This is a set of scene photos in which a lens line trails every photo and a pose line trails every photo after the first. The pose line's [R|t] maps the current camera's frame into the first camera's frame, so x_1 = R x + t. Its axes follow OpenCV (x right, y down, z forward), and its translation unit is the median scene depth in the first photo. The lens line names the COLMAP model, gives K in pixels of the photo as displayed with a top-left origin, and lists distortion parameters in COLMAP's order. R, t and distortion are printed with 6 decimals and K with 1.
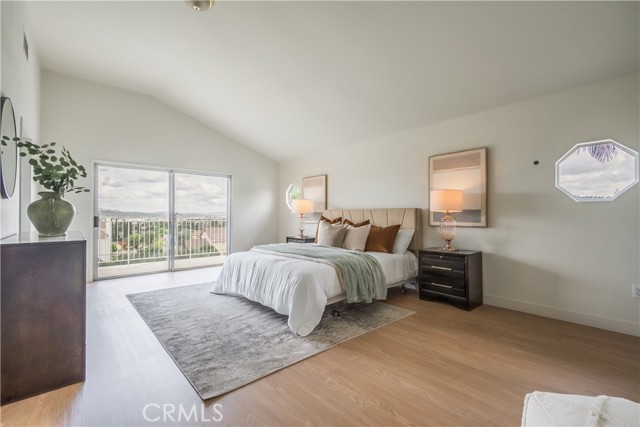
lens RADIAL K [[278.4, 0, 323.6], [0, 278.4, 214.7], [0, 0, 1]] dist [-0.001273, -0.000235]
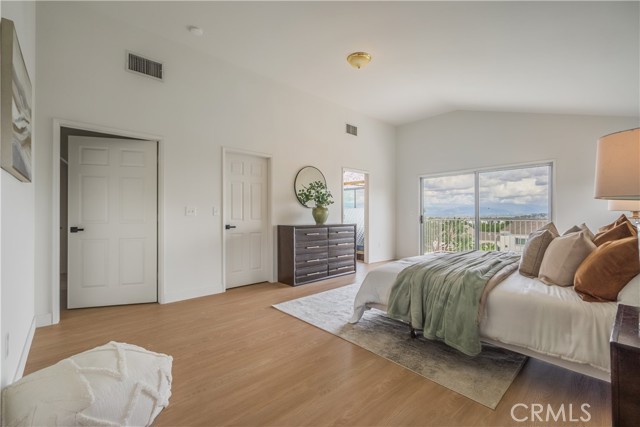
lens RADIAL K [[278.4, 0, 323.6], [0, 278.4, 214.7], [0, 0, 1]] dist [-0.001273, -0.000235]
pose [[0.011756, -0.002257, -0.999928, 1.053916], [0.008586, 0.999961, -0.002156, 0.000200], [0.999894, -0.008560, 0.011774, 0.879848]]
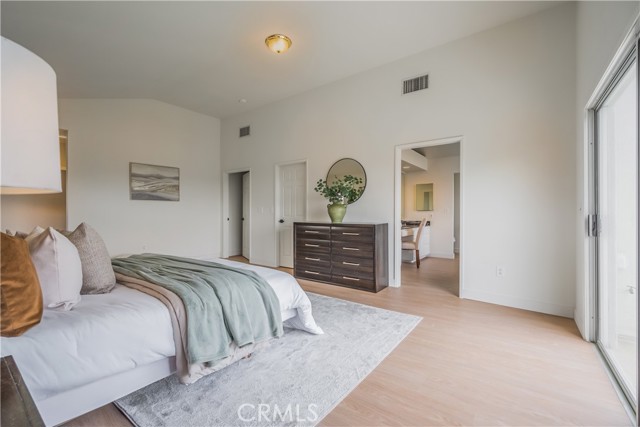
lens RADIAL K [[276.9, 0, 320.0], [0, 276.9, 213.5], [0, 0, 1]] dist [0.002180, 0.000173]
pose [[-0.980286, 0.000174, -0.197582, -0.448422], [0.001033, 0.999990, -0.004247, 0.012785], [0.197580, -0.004368, -0.980277, 2.559130]]
